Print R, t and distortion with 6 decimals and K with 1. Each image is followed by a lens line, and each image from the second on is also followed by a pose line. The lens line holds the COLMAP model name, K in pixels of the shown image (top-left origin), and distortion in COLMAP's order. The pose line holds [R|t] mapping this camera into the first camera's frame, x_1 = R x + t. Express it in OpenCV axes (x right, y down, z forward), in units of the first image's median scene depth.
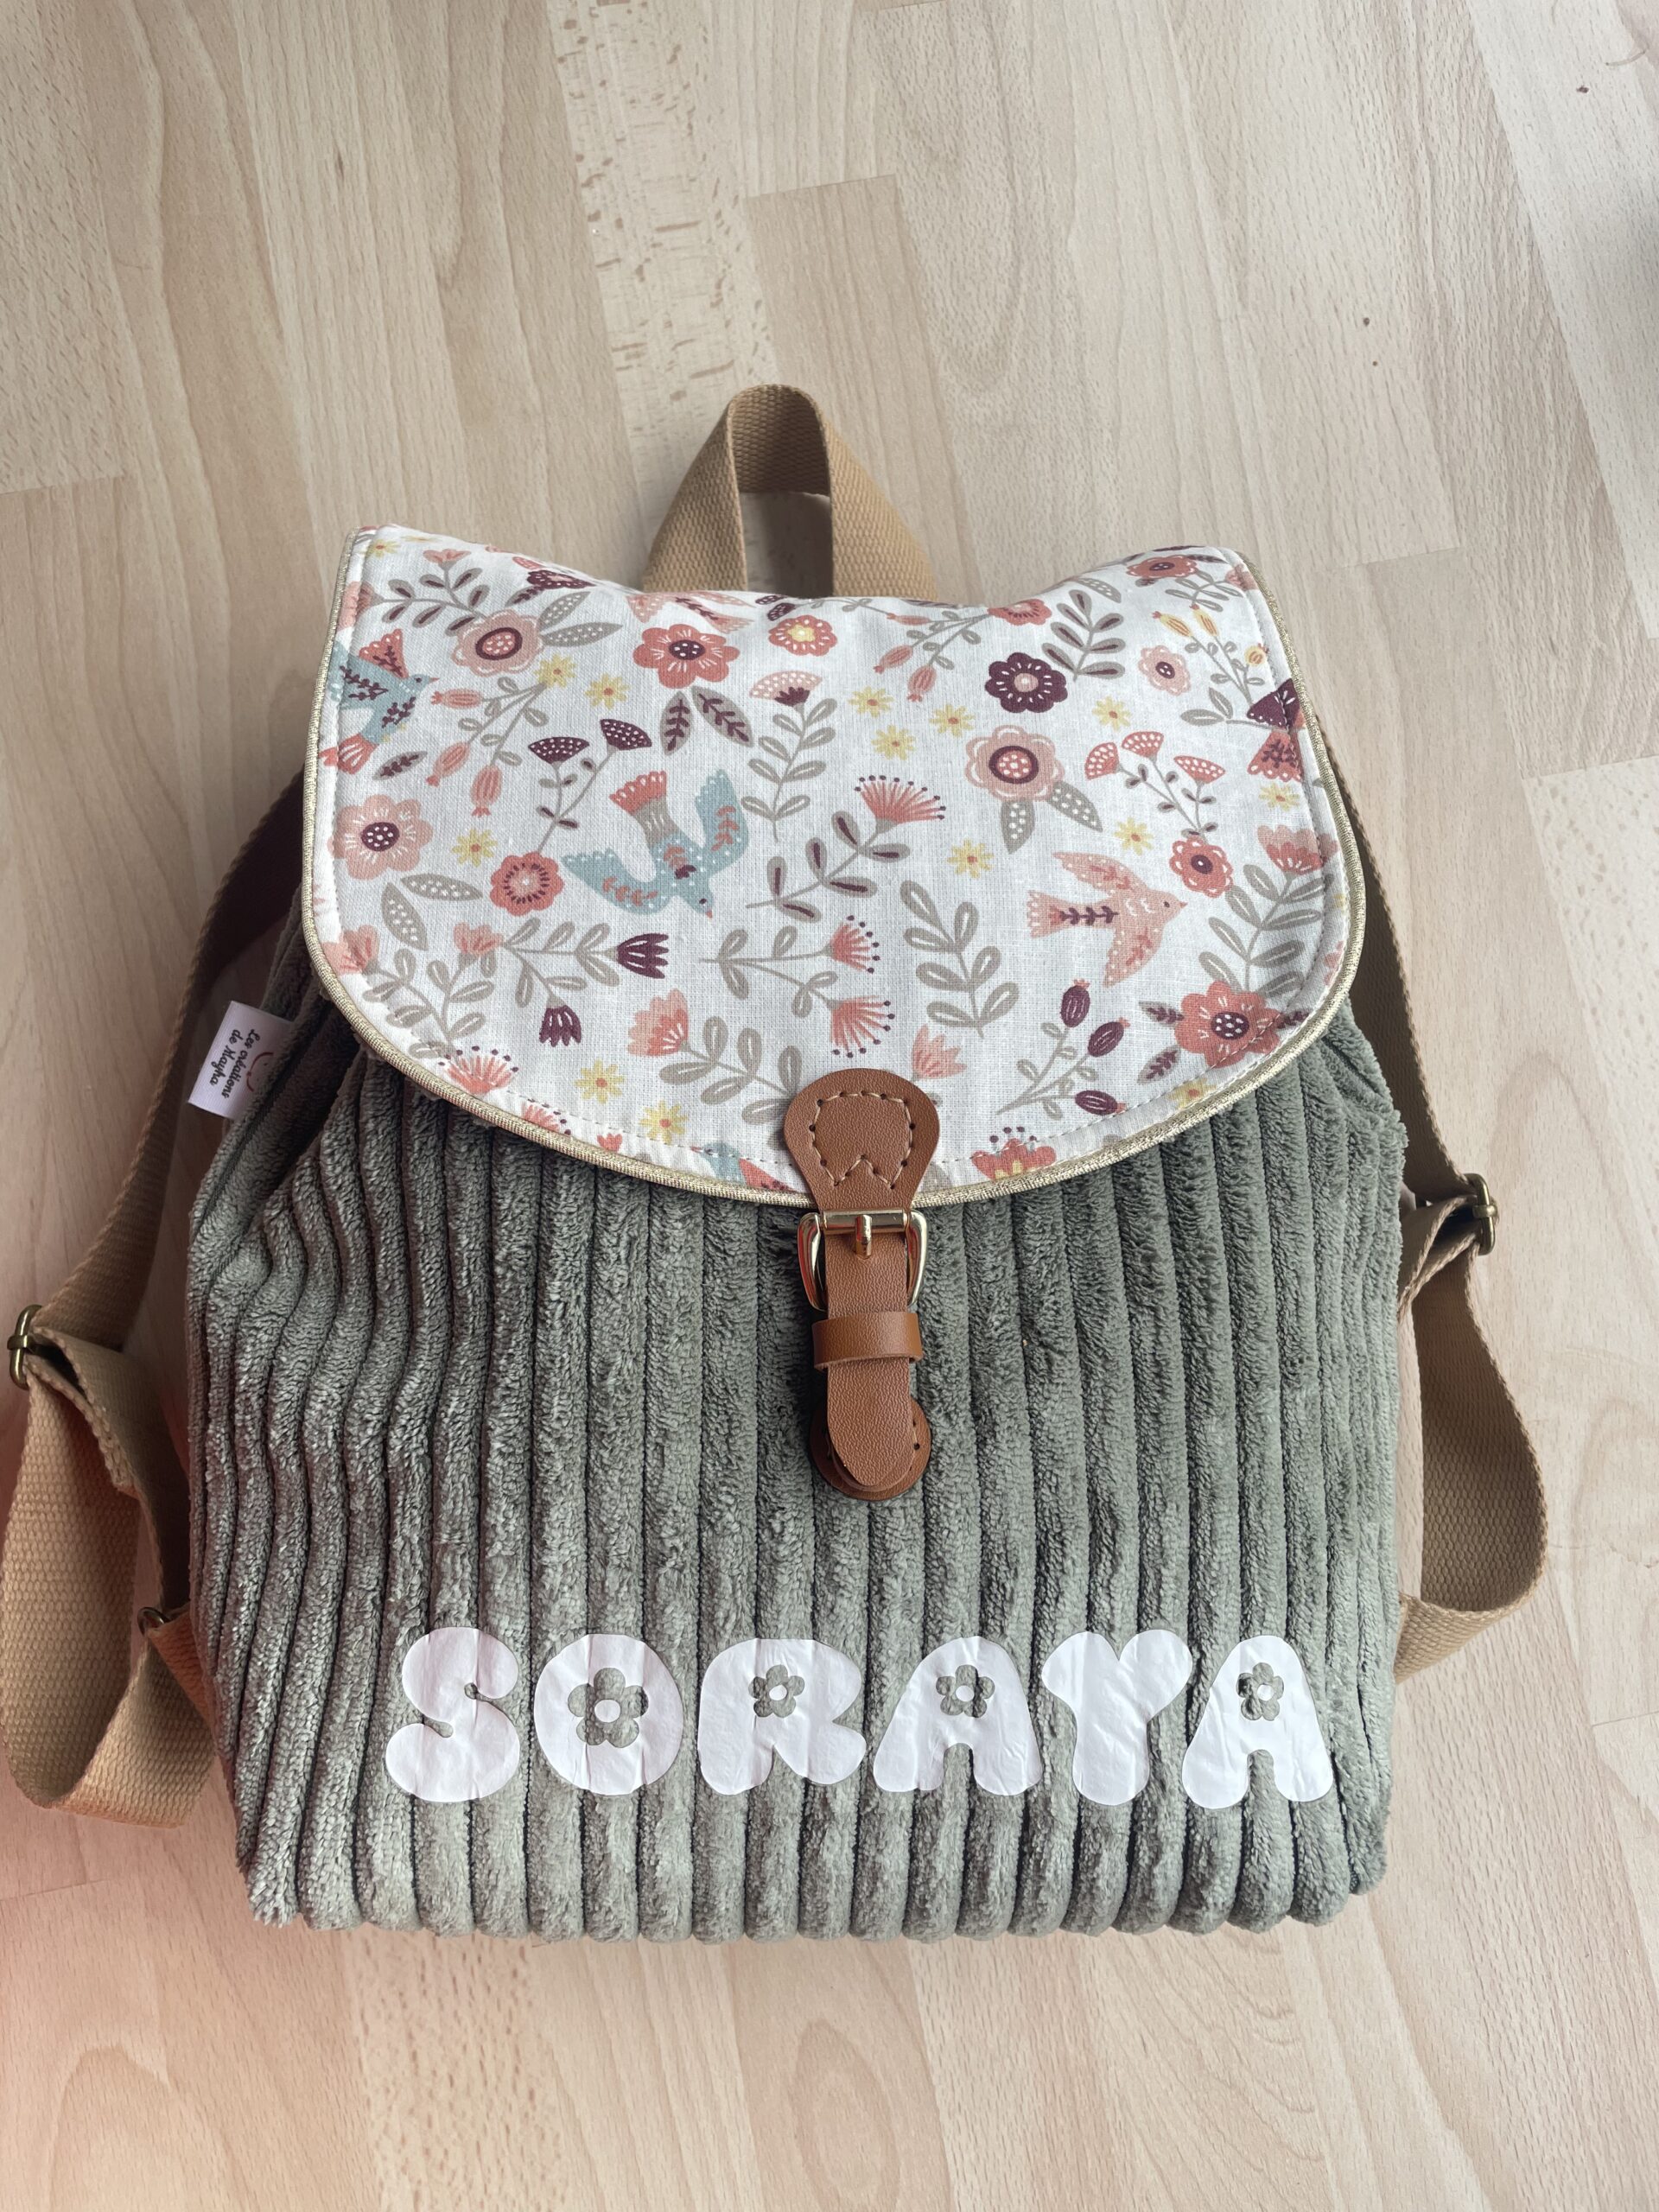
lens RADIAL K [[1755.0, 0, 829.5], [0, 1755.0, 1106.0], [0, 0, 1]] dist [0.029831, -0.102580]
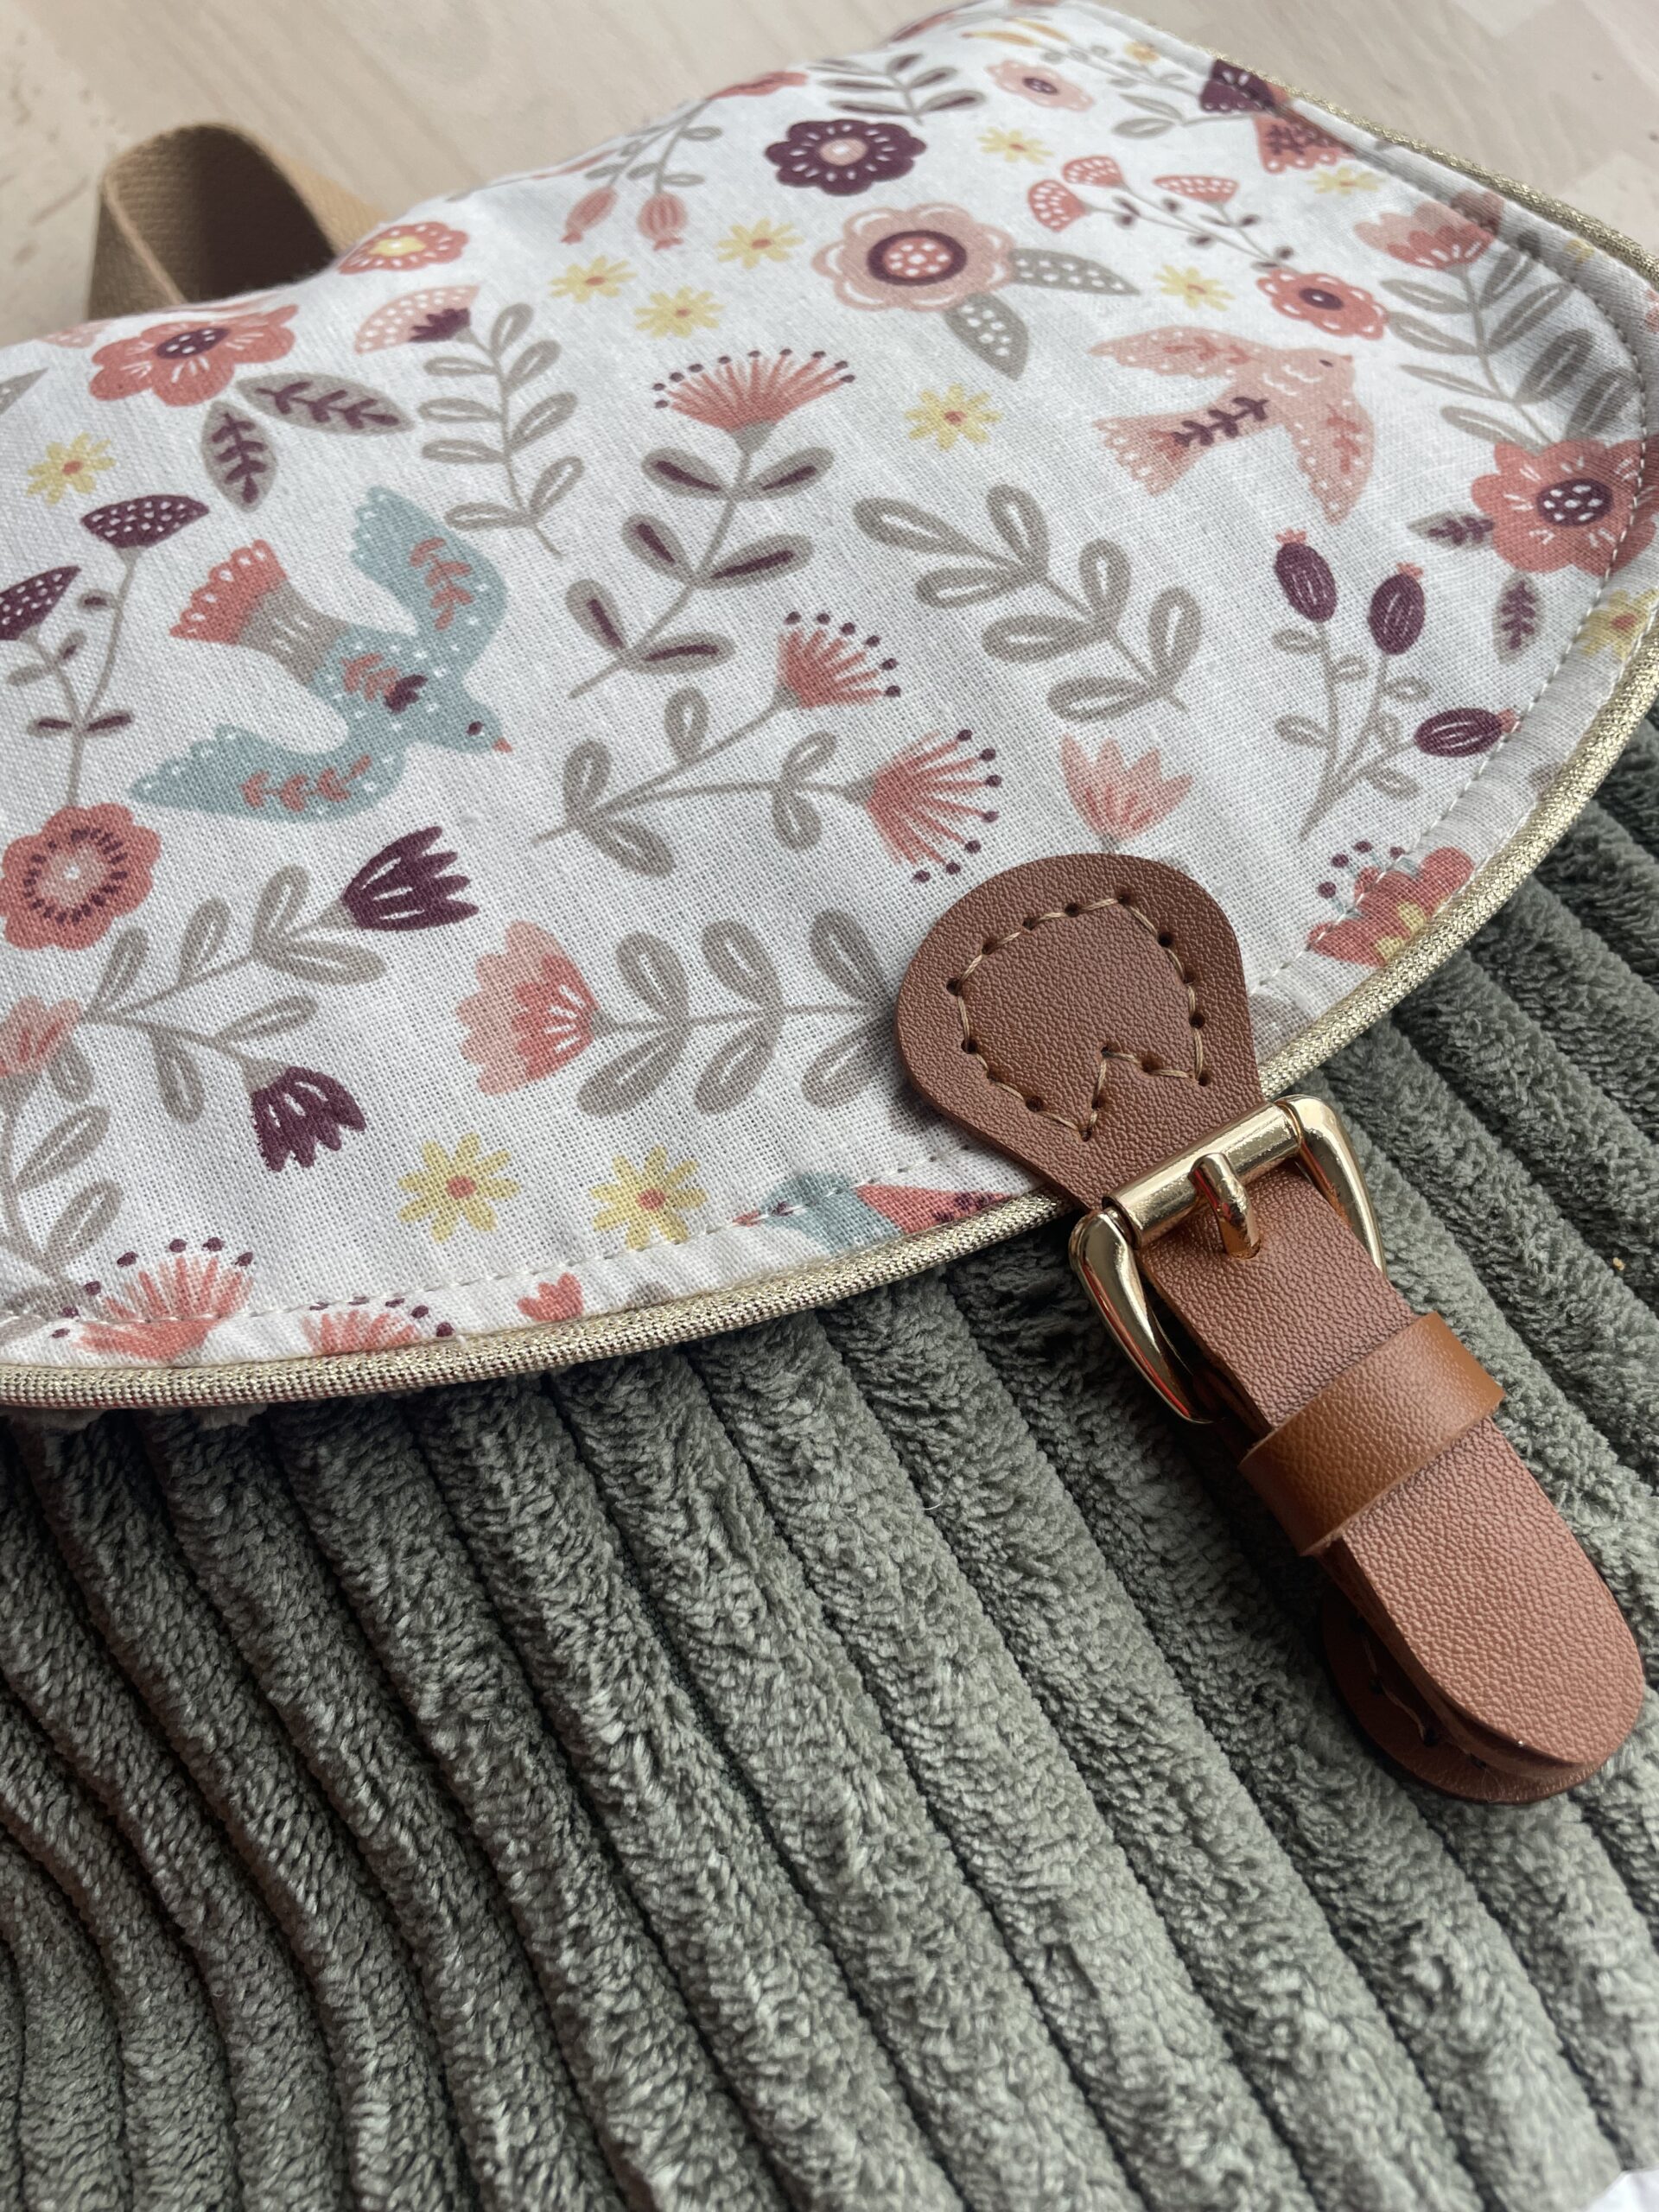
lens RADIAL K [[1755.0, 0, 829.5], [0, 1755.0, 1106.0], [0, 0, 1]] dist [0.029831, -0.102580]
pose [[0.873323, -0.456879, 0.169023, -0.114265], [0.471108, 0.880396, -0.054402, 0.031618], [-0.123952, 0.127138, 0.984110, 0.585263]]
